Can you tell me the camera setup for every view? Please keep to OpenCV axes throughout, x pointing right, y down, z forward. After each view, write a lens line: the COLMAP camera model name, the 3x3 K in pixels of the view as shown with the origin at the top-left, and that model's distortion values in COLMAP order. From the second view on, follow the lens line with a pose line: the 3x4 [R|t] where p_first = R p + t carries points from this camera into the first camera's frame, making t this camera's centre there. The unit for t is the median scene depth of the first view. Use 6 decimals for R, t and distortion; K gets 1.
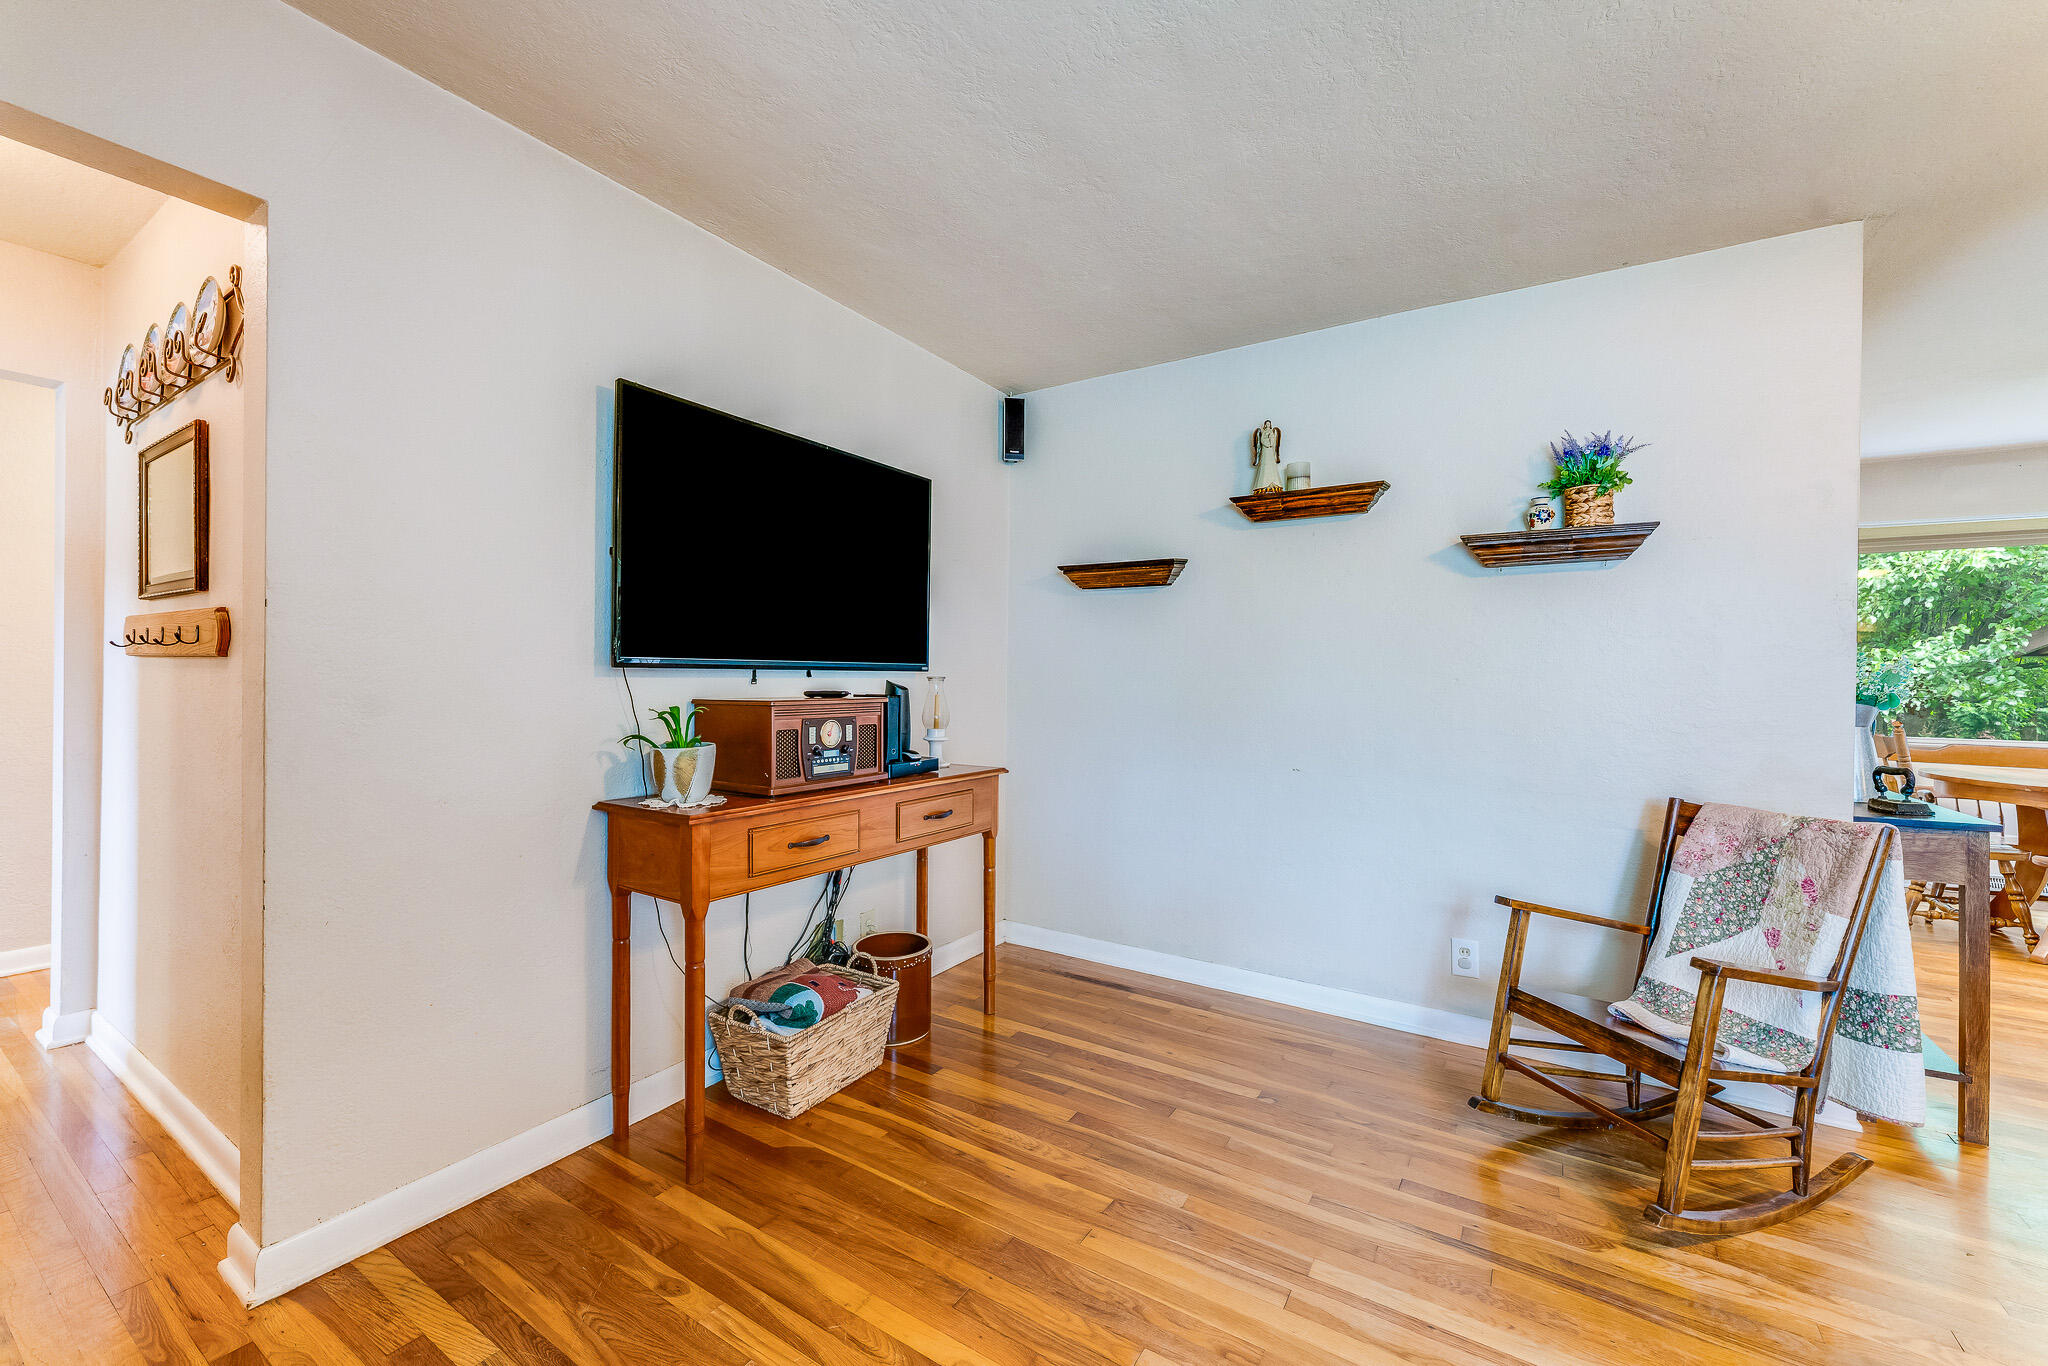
lens RADIAL K [[826.3, 0, 1007.5], [0, 826.3, 674.2], [0, 0, 1]] dist [0.000457, 0.000462]
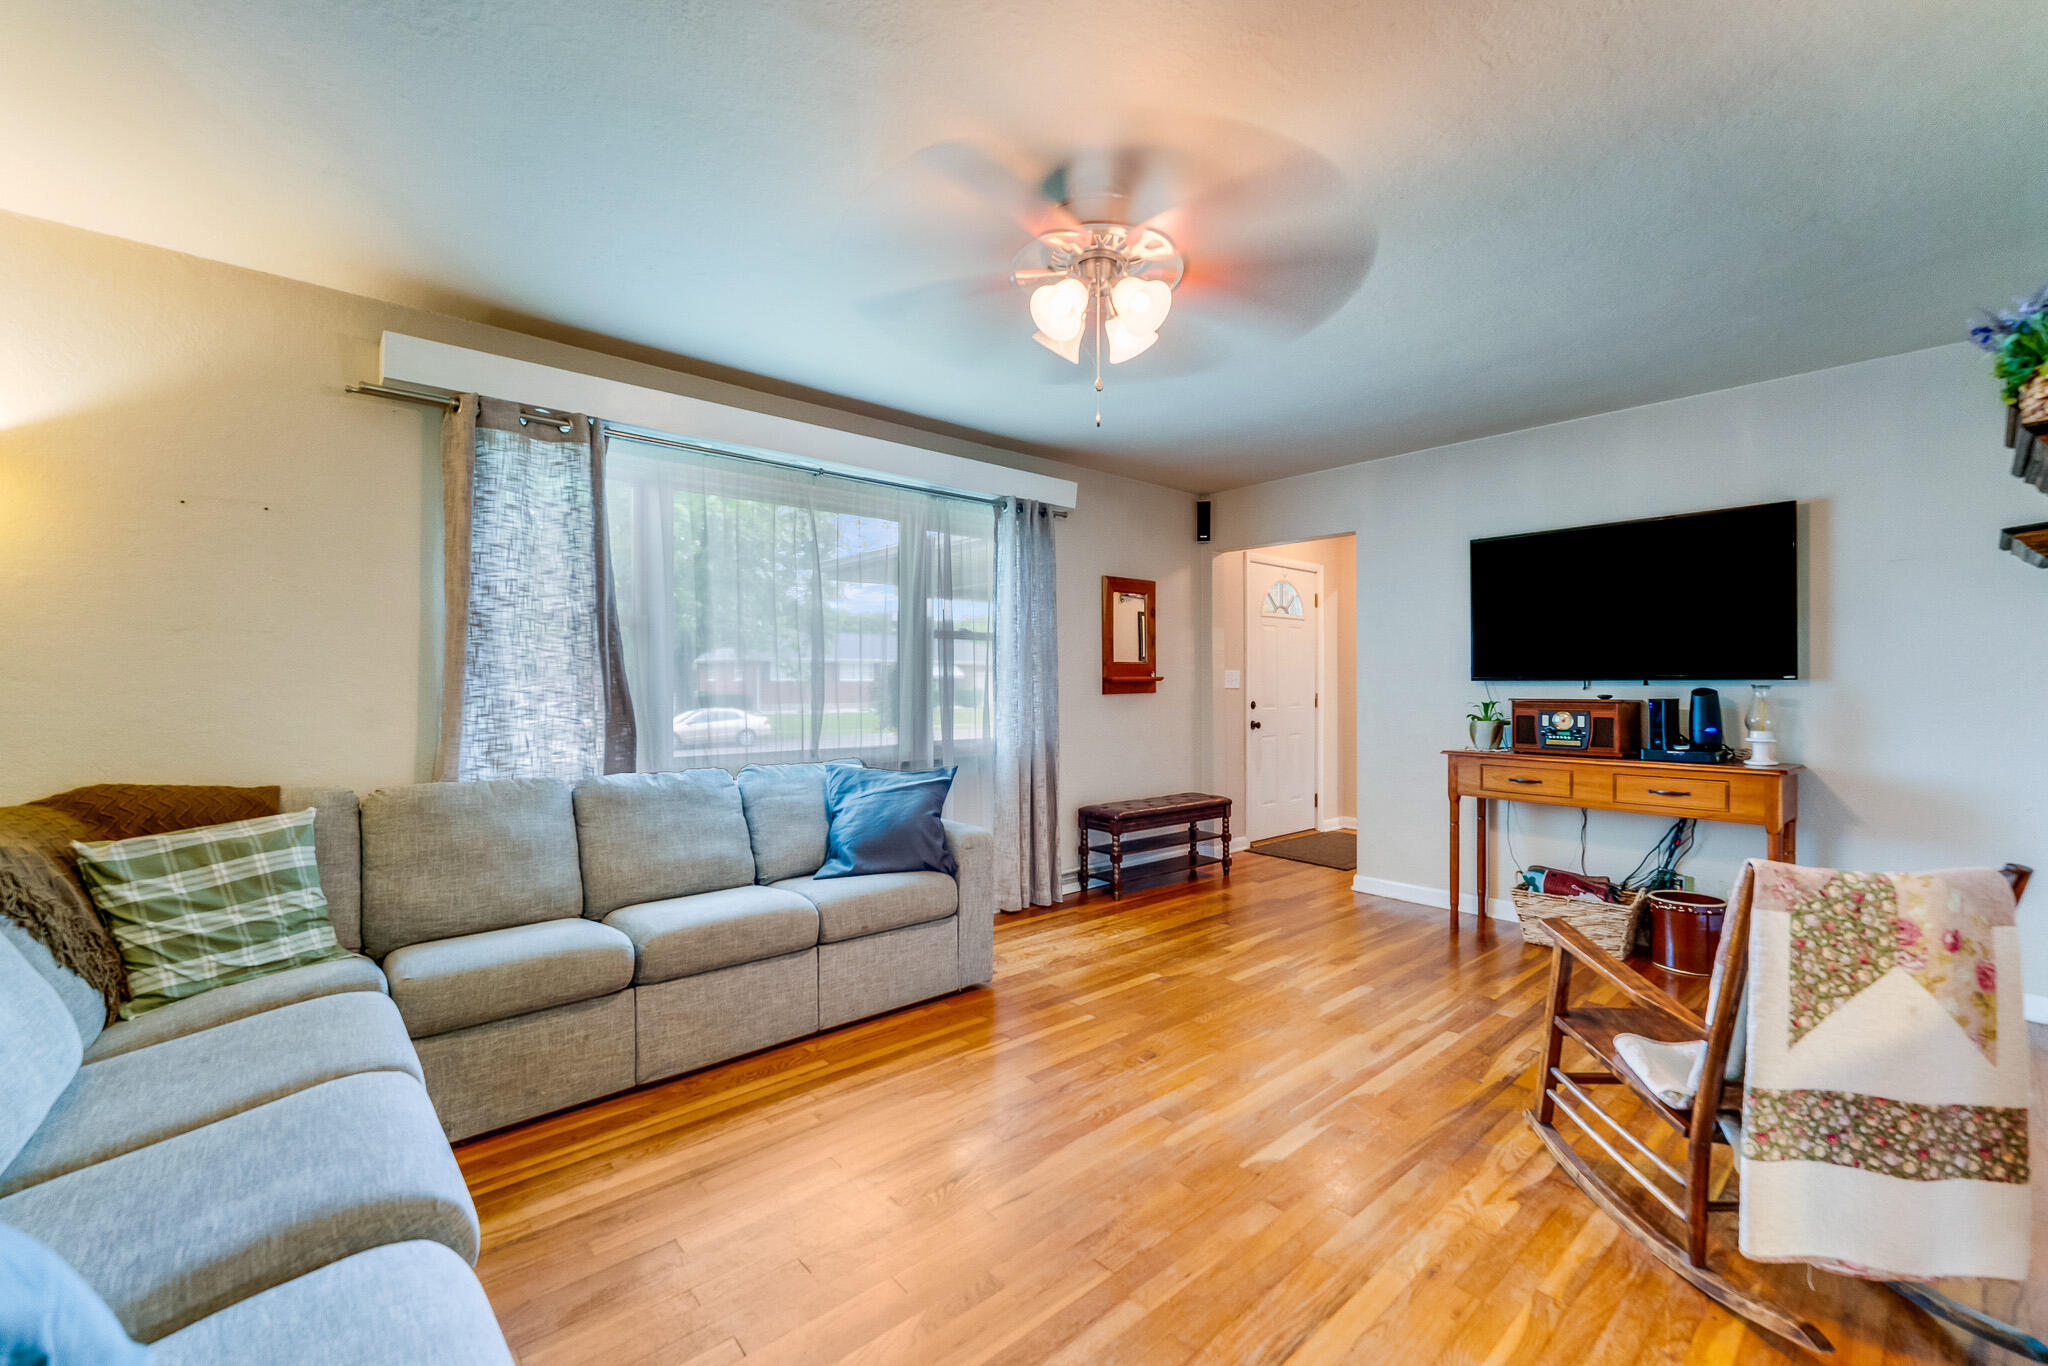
lens RADIAL K [[829.0, 0, 1042.2], [0, 829.0, 679.1], [0, 0, 1]] dist [0.000071, 0.000527]
pose [[-0.252829, -0.012207, -0.967434, 1.763556], [-0.004342, 0.999925, -0.011482, 0.015677], [0.967501, 0.001297, -0.252863, 0.485439]]
